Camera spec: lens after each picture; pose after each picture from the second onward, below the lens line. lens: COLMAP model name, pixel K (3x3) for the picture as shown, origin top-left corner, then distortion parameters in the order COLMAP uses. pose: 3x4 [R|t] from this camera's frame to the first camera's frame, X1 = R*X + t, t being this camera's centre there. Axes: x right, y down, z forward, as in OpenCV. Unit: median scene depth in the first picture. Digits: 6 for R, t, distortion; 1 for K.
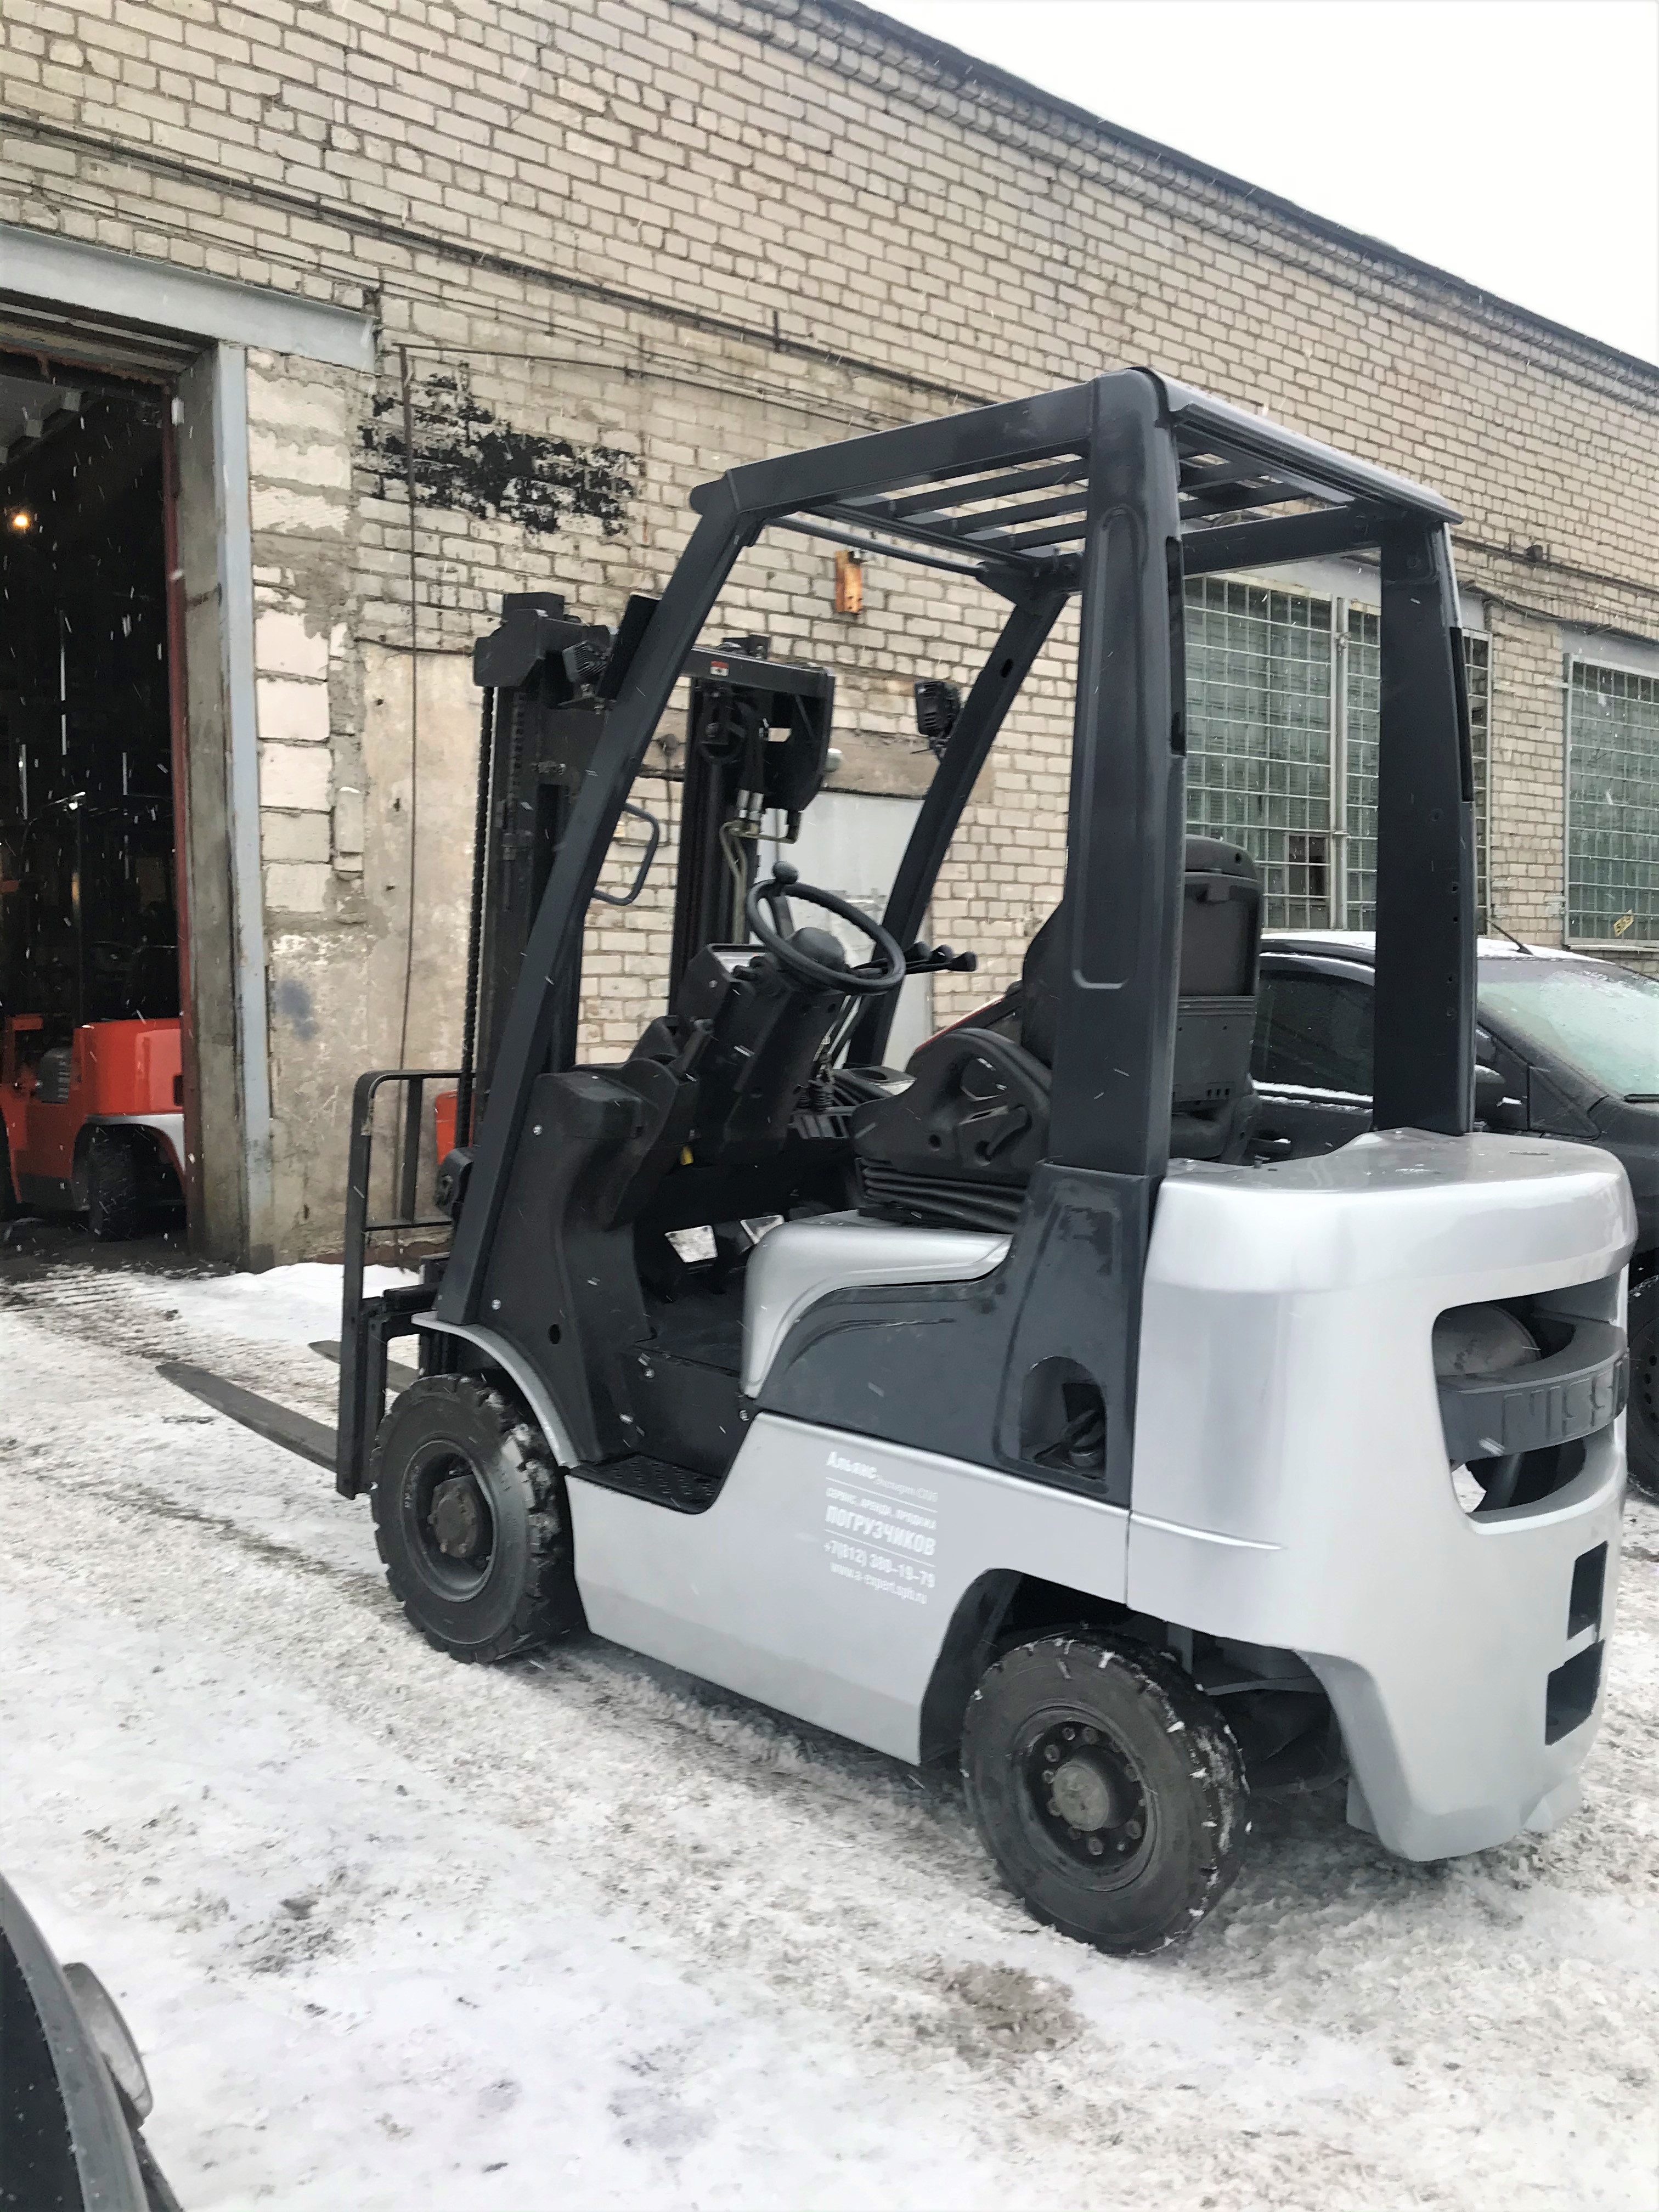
lens RADIAL K [[1888.0, 0, 829.0], [0, 1888.0, 1107.3], [0, 0, 1]] dist [0.006410, 0.005682]
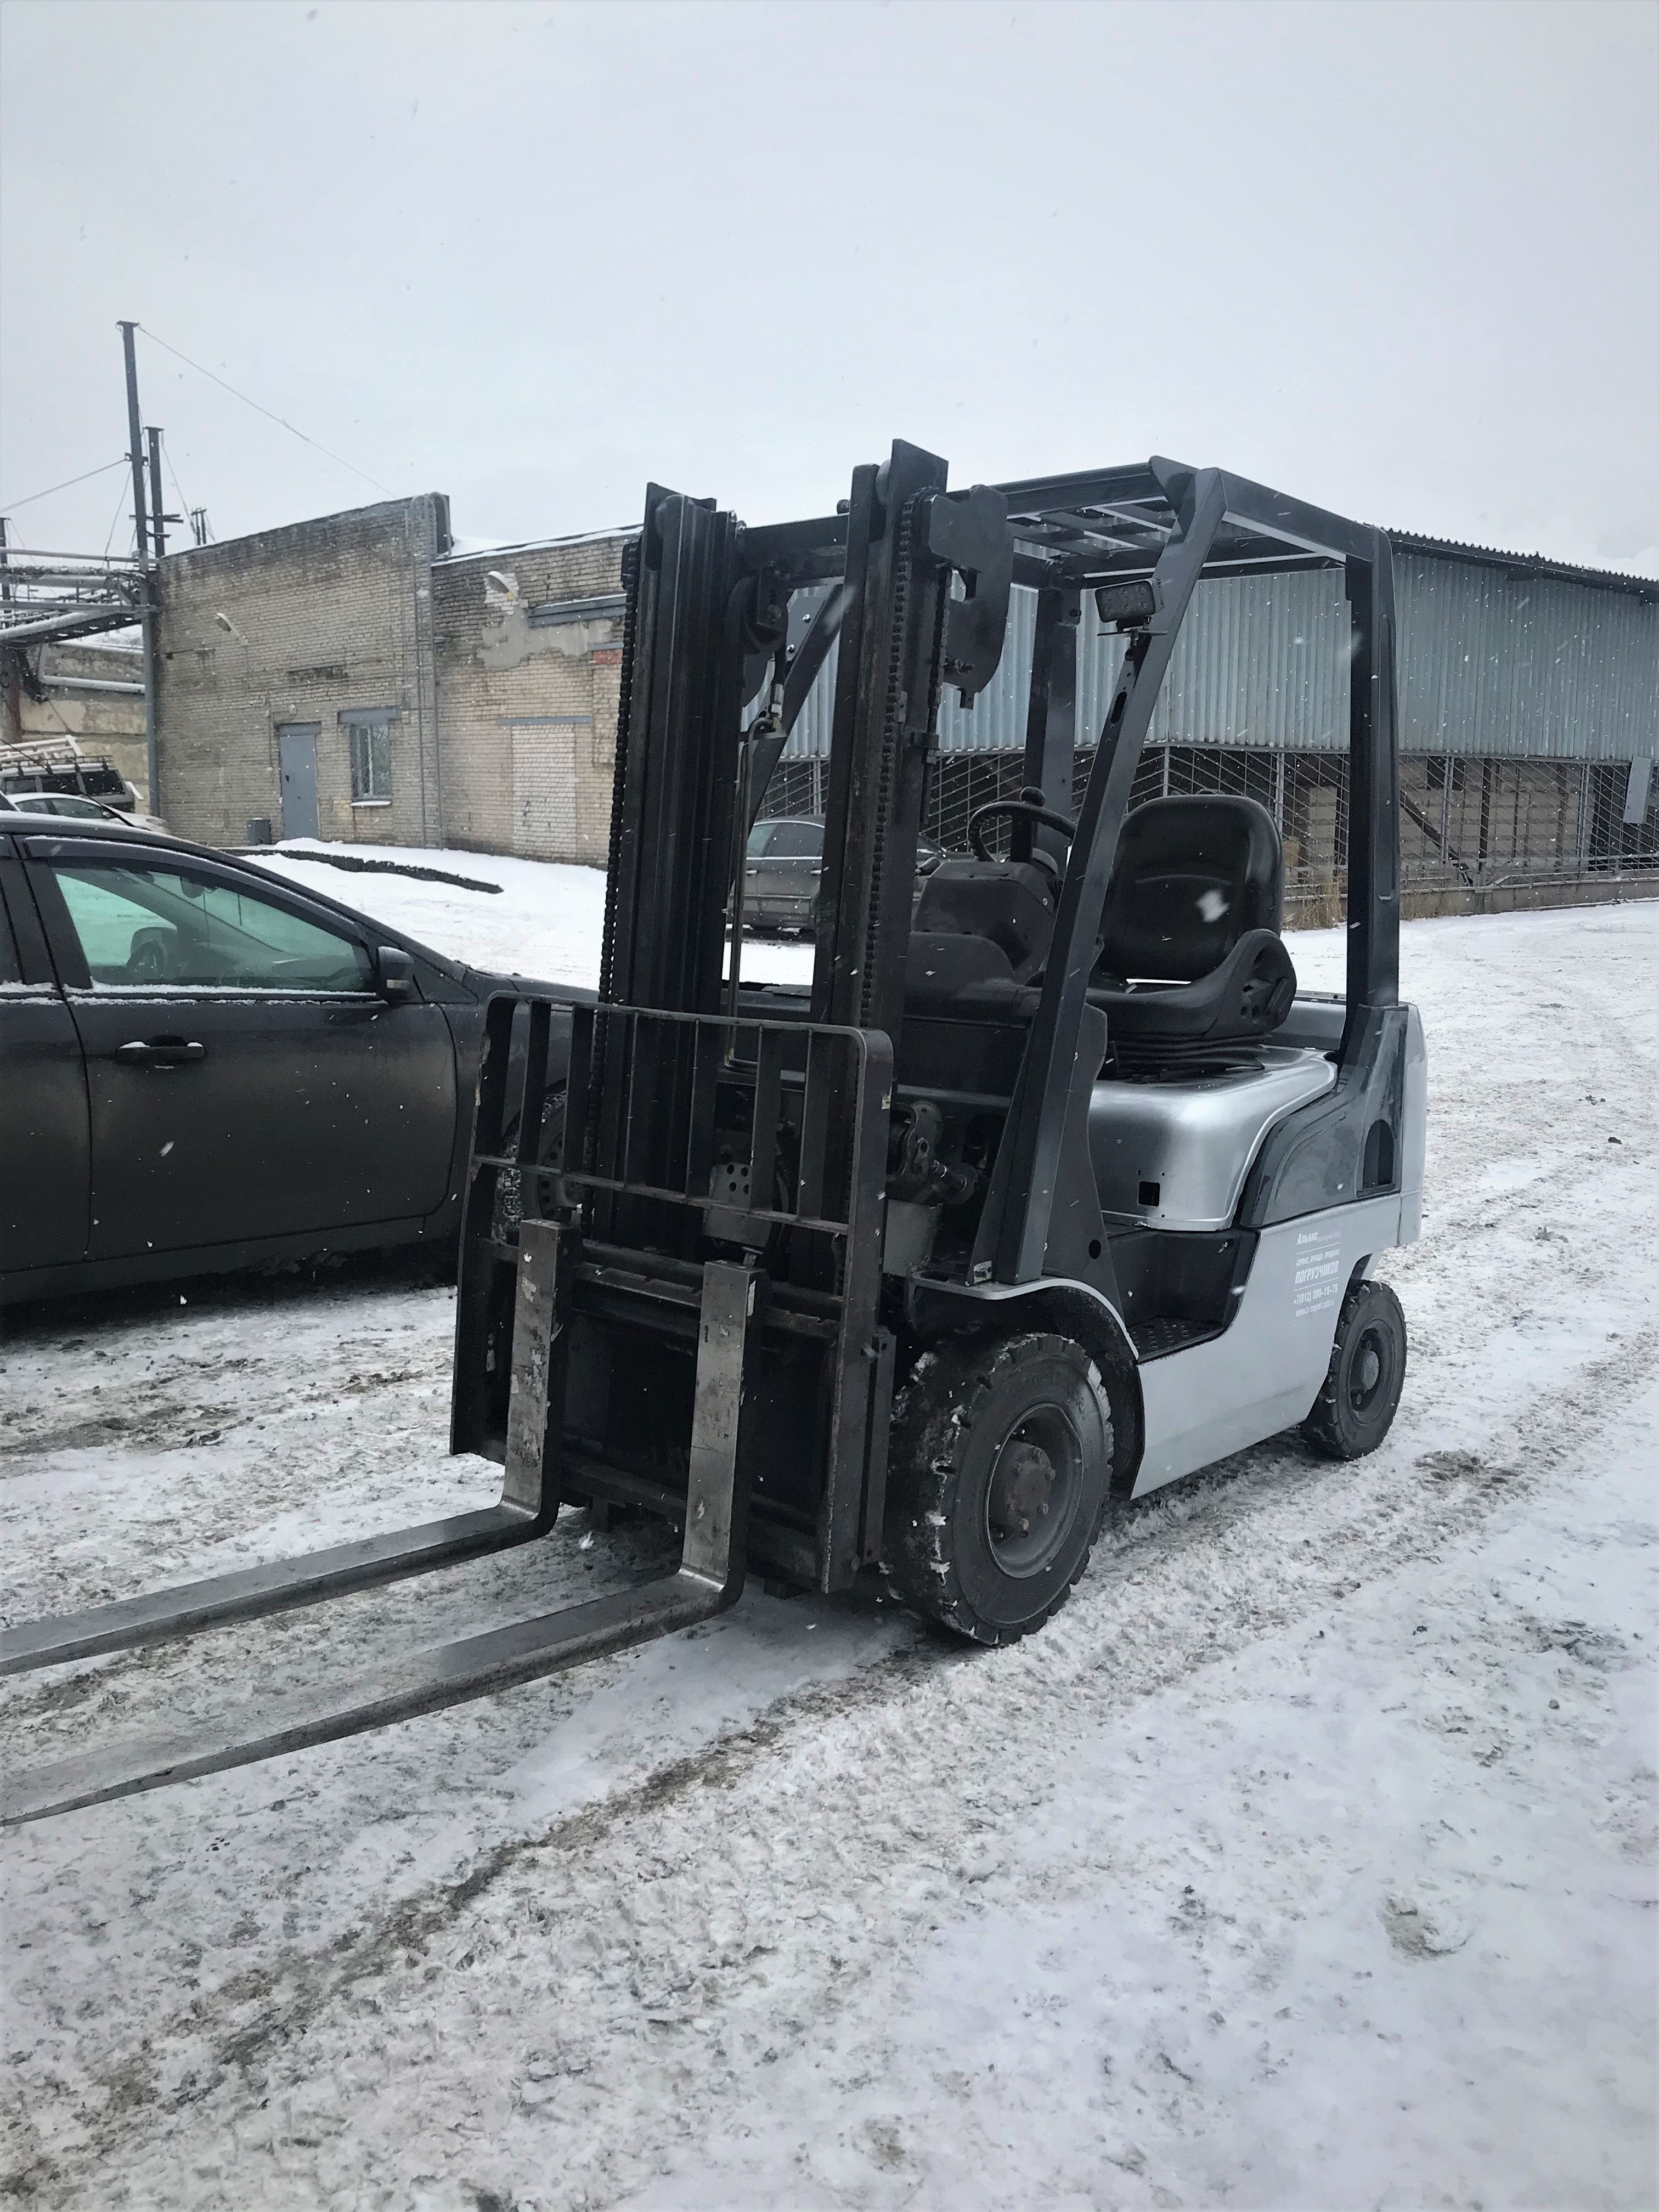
lens RADIAL K [[1888.0, 0, 826.6], [0, 1888.0, 1117.9], [0, 0, 1]] dist [0.006410, 0.005682]
pose [[-0.117948, -0.125119, 0.985106, -1.162385], [0.037603, 0.990756, 0.130339, -0.090807], [-0.992308, 0.052416, -0.112153, 1.295943]]
